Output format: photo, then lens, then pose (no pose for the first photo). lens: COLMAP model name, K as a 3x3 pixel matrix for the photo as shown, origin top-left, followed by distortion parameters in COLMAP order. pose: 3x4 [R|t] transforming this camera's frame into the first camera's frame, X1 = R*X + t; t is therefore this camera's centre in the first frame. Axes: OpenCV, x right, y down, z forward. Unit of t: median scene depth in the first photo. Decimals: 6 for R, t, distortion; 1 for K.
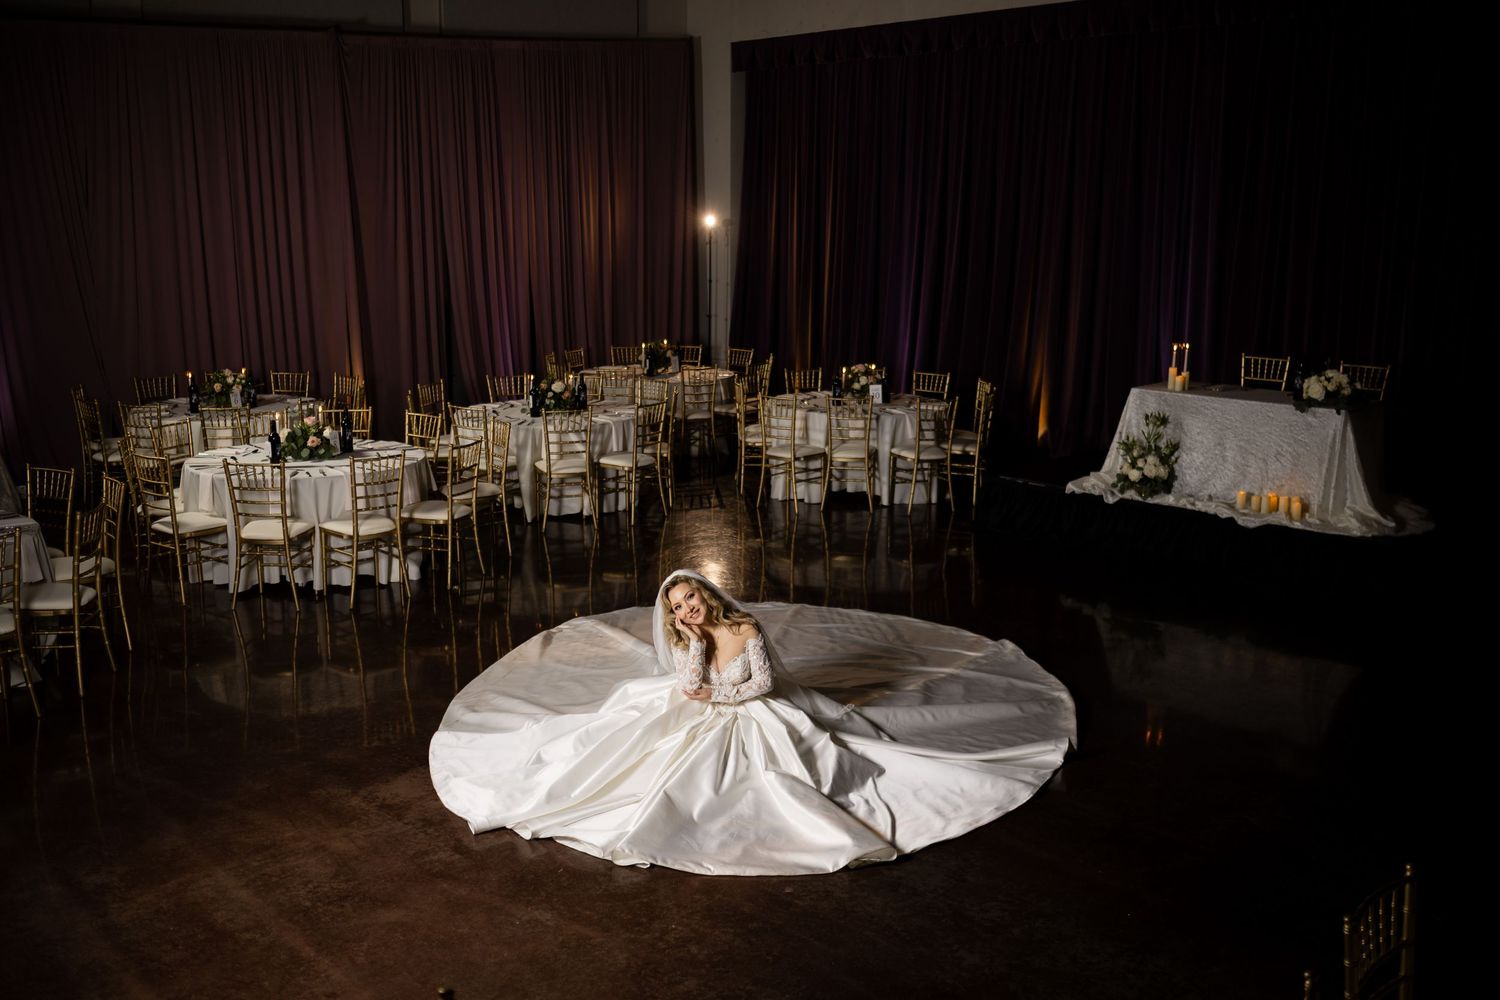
lens RADIAL K [[1447.4, 0, 746.5], [0, 1447.4, 512.9], [0, 0, 1]] dist [-0.028730, 0.000000]
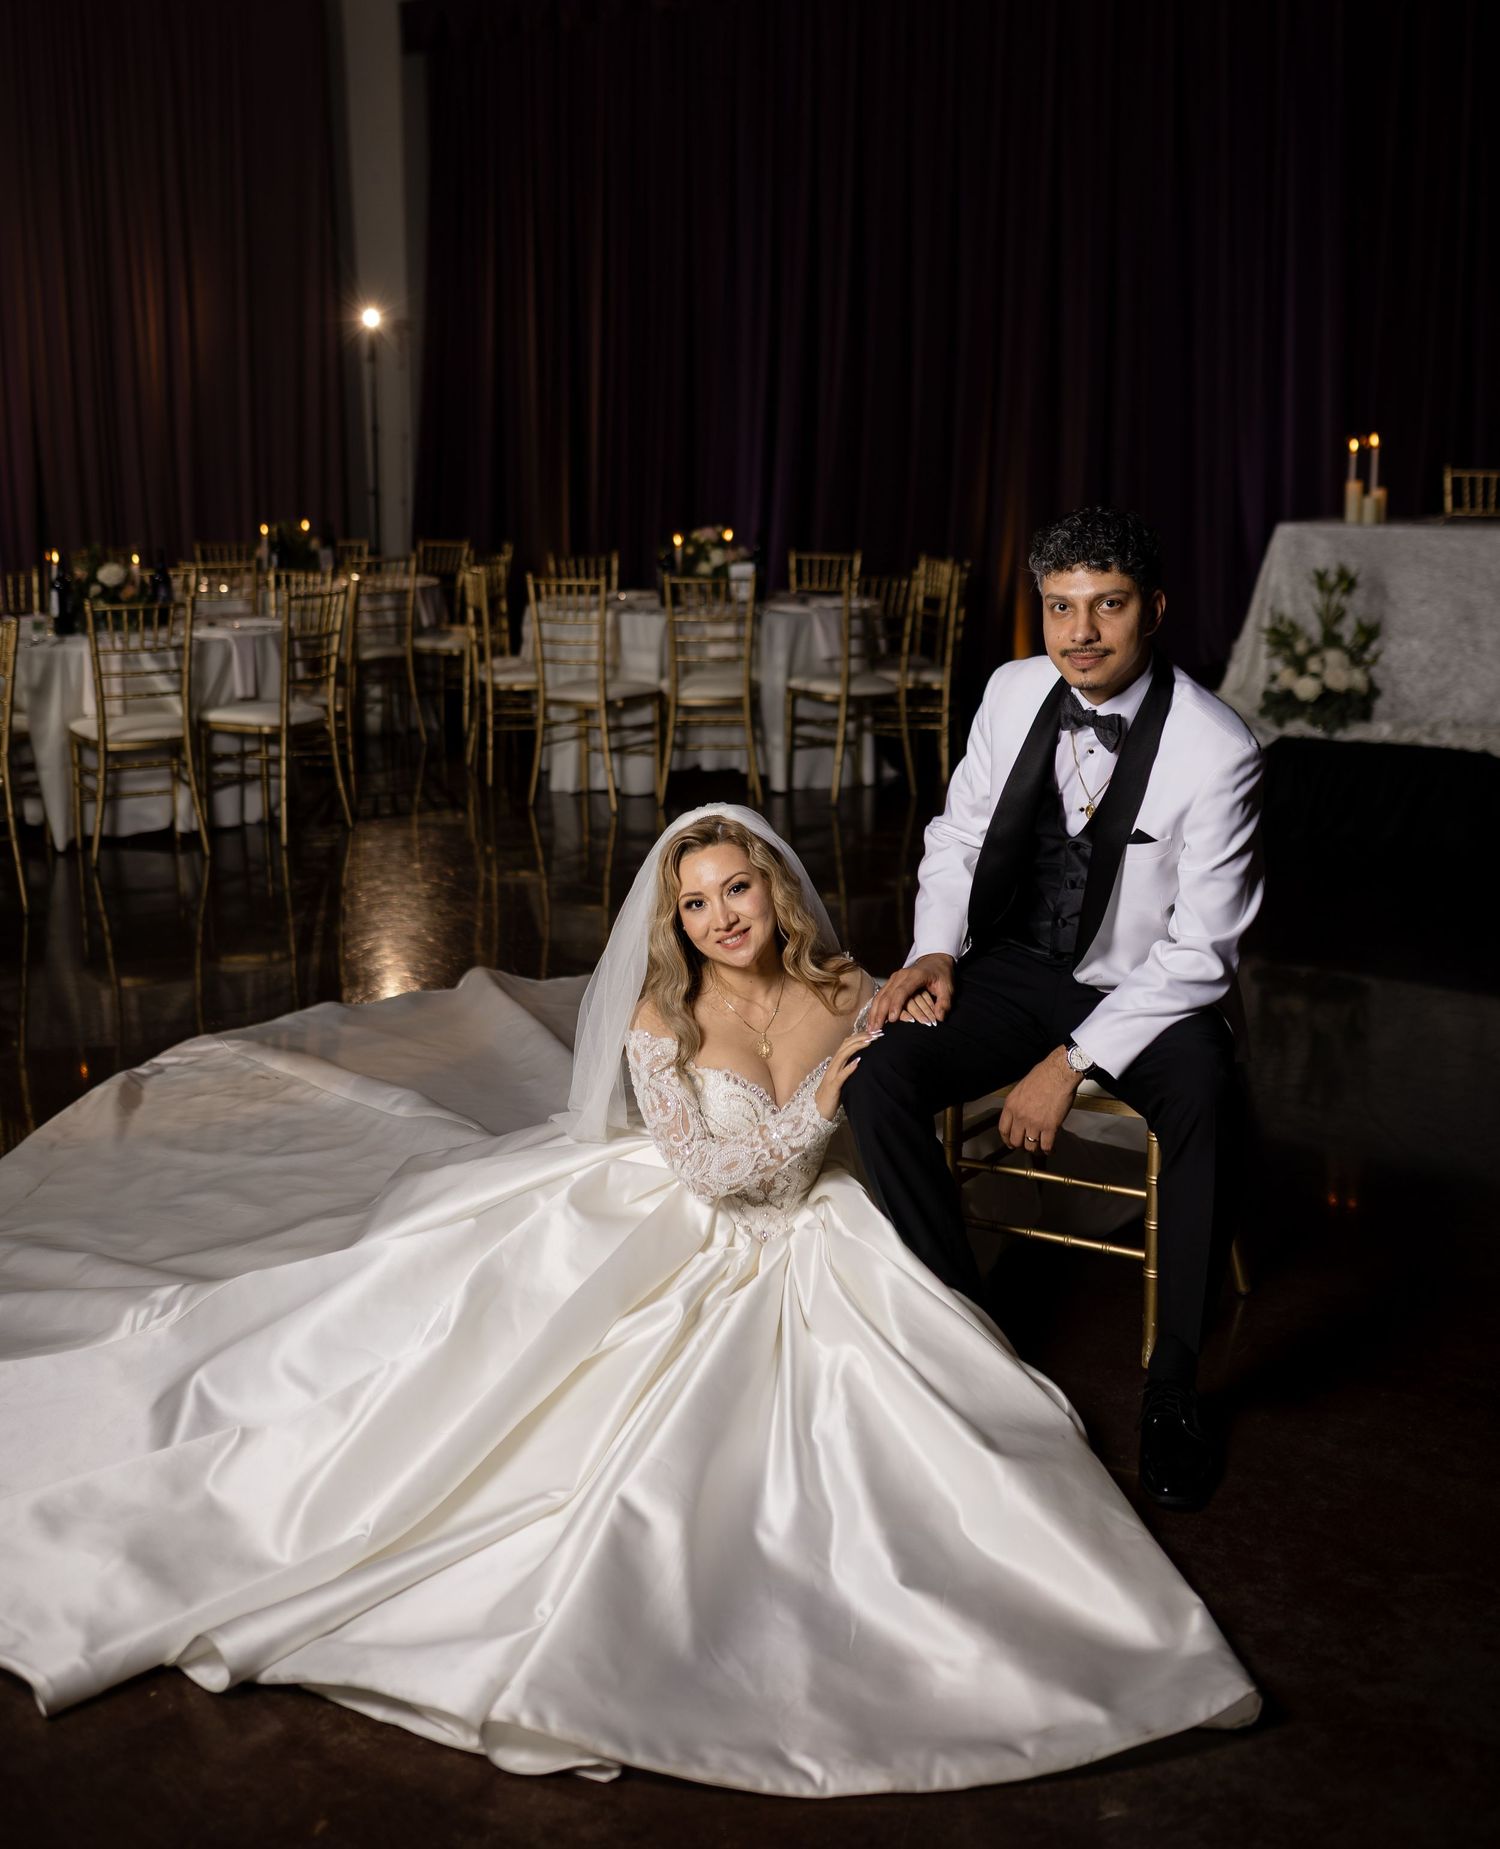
lens RADIAL K [[2174.9, 0, 768.2], [0, 2174.9, 713.7], [0, 0, 1]] dist [-0.014286, 0.000000]
pose [[0.981406, -0.035983, 0.188541, -0.054796], [0.052266, 0.995251, -0.082118, 0.031892], [-0.184691, 0.090445, 0.978626, 0.258344]]
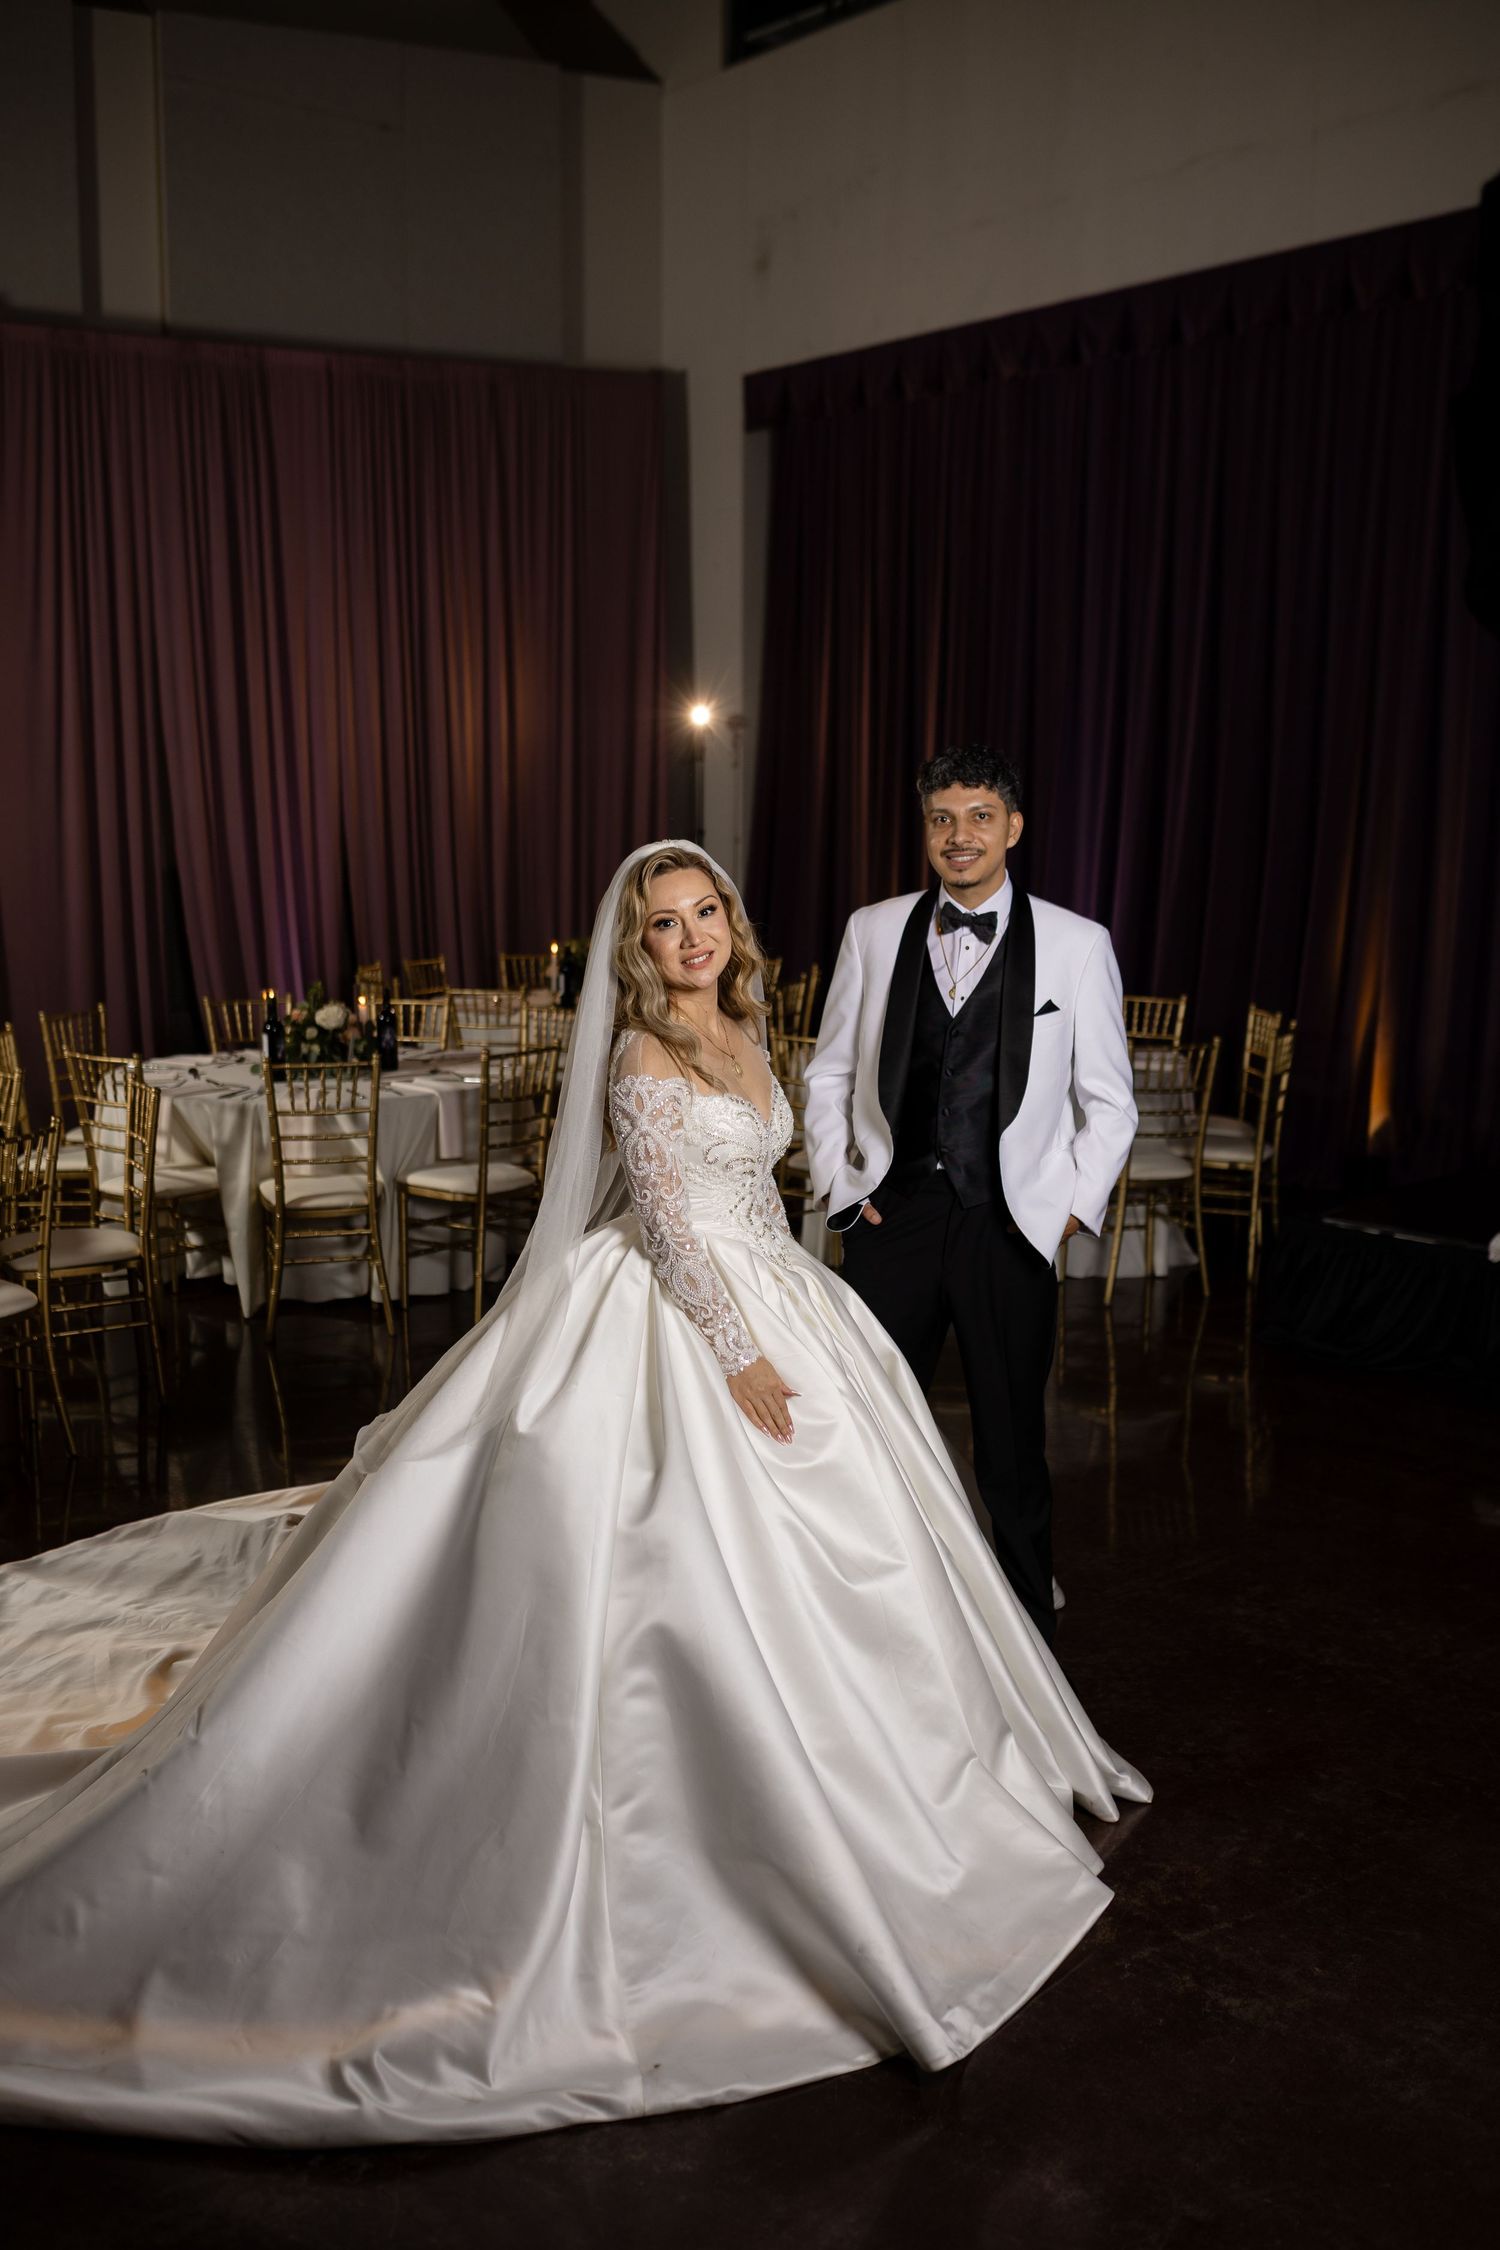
lens RADIAL K [[2171.0, 0, 738.2], [0, 2171.0, 1133.6], [0, 0, 1]] dist [-0.028730, 0.000000]
pose [[0.999326, 0.002977, -0.036587, 0.023904], [-0.005078, 0.998333, -0.057489, -0.012267], [0.036355, 0.057636, 0.997676, 0.338320]]
